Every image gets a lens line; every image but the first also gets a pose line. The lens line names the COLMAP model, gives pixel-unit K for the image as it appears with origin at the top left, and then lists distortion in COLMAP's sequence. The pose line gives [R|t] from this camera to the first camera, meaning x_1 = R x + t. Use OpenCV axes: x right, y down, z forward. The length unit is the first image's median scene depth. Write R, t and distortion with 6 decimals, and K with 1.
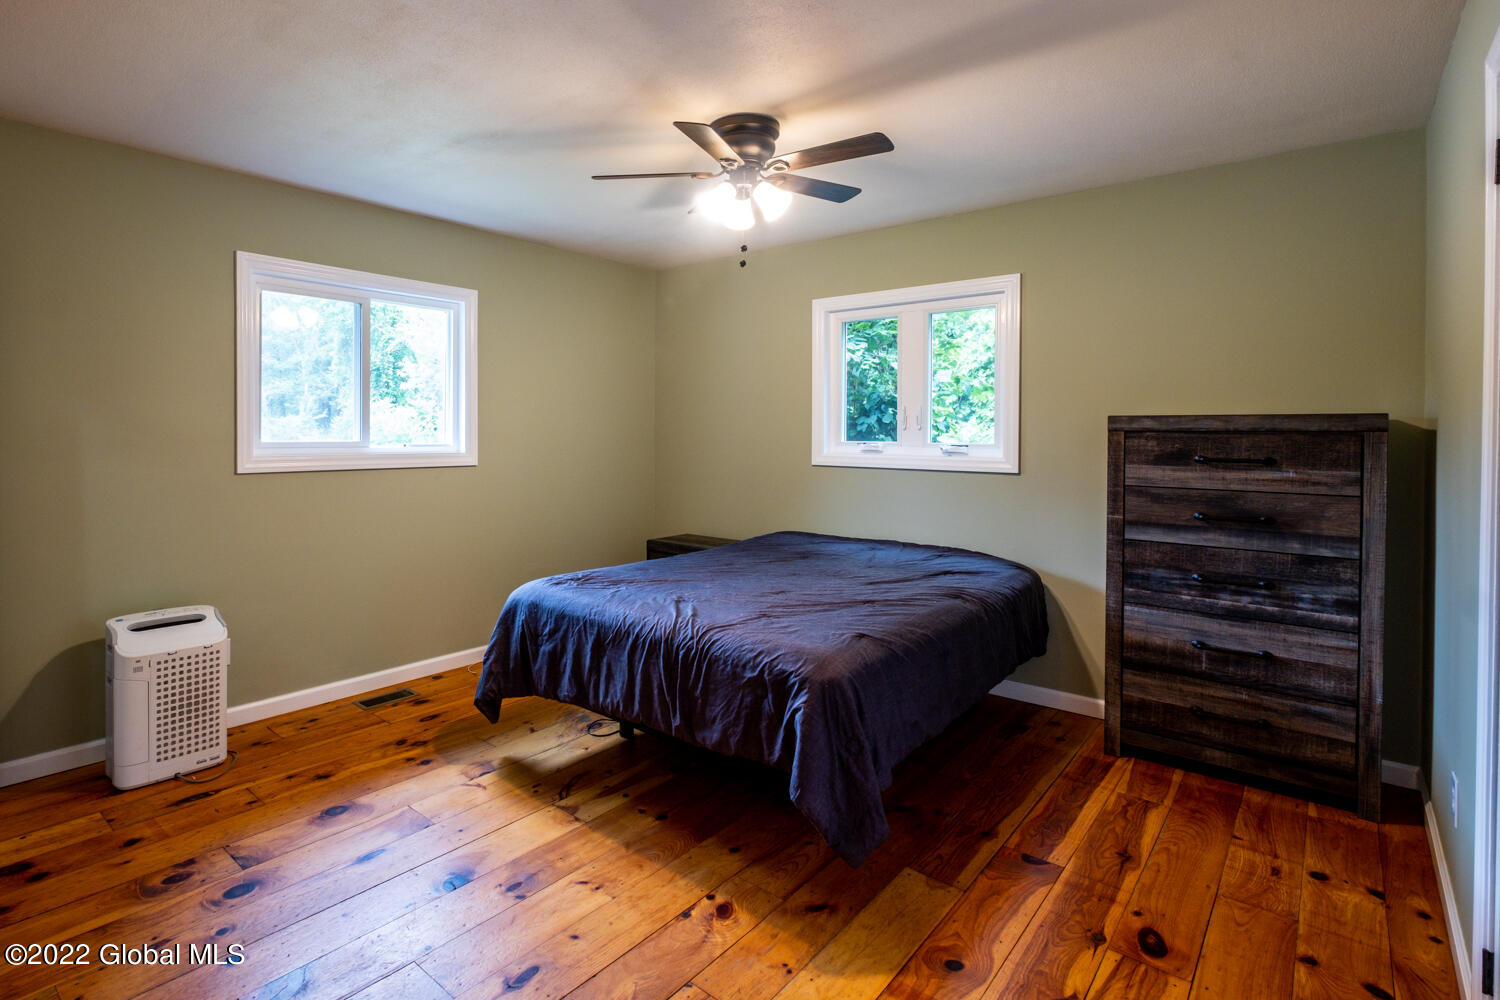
lens RADIAL K [[712.7, 0, 641.1], [0, 712.7, 437.2], [0, 0, 1]] dist [-0.017431, 0.000486]
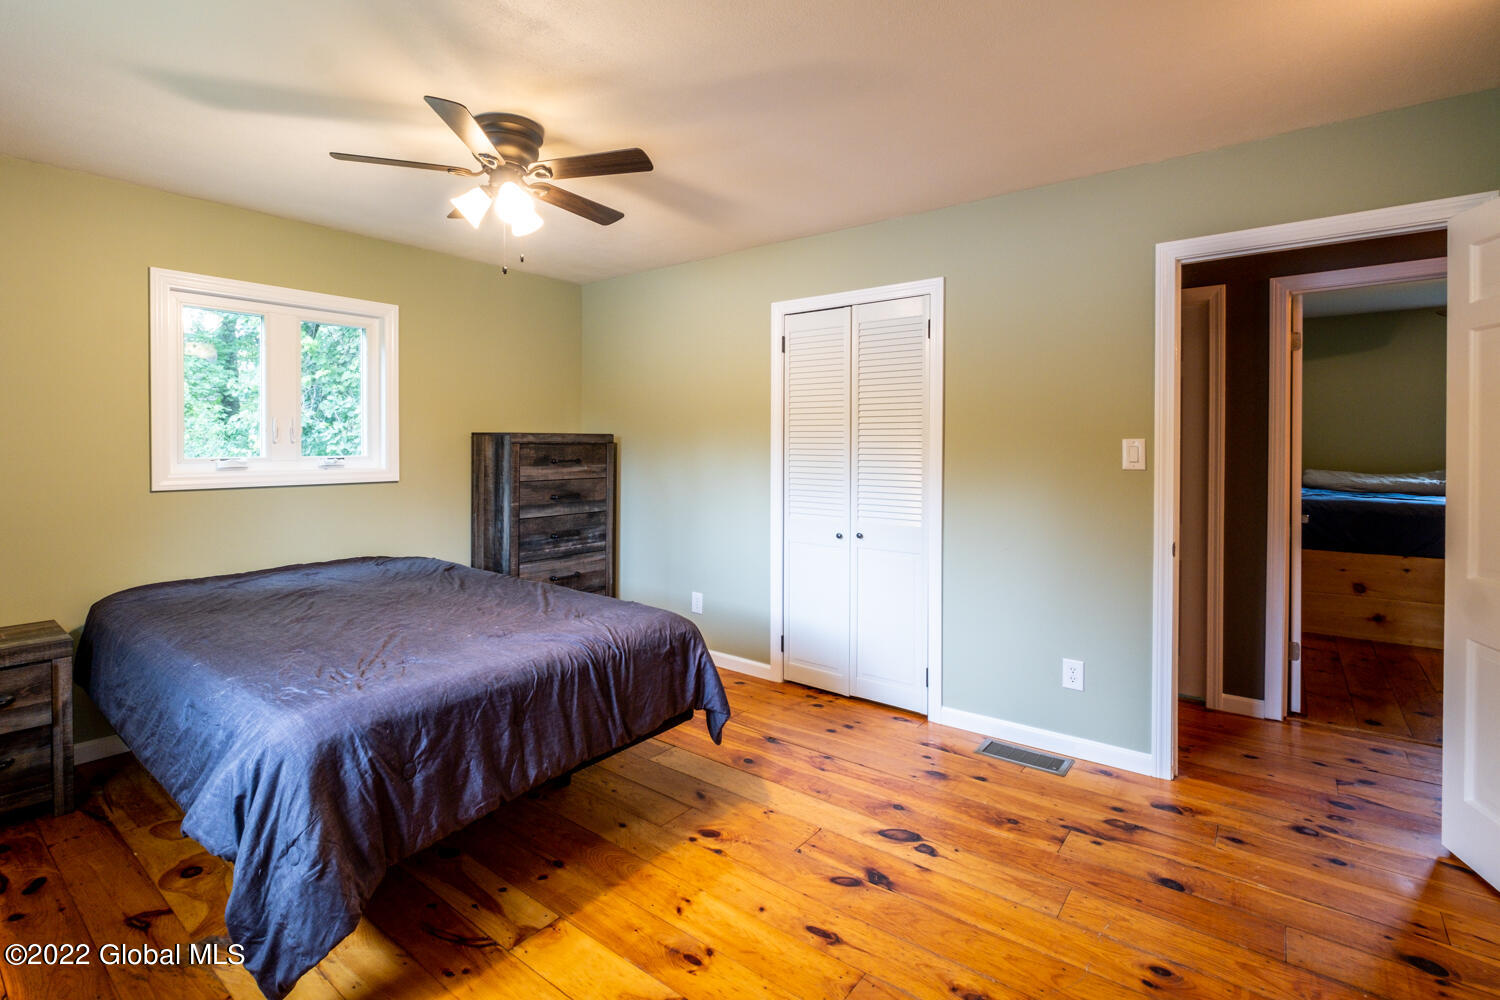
lens RADIAL K [[712.7, 0, 641.1], [0, 712.7, 437.2], [0, 0, 1]] dist [-0.017431, 0.000486]
pose [[0.002383, 0.003401, 0.999991, -0.851468], [0.008240, 0.999960, -0.003421, -0.016406], [-0.999963, 0.008248, 0.002355, 0.839844]]
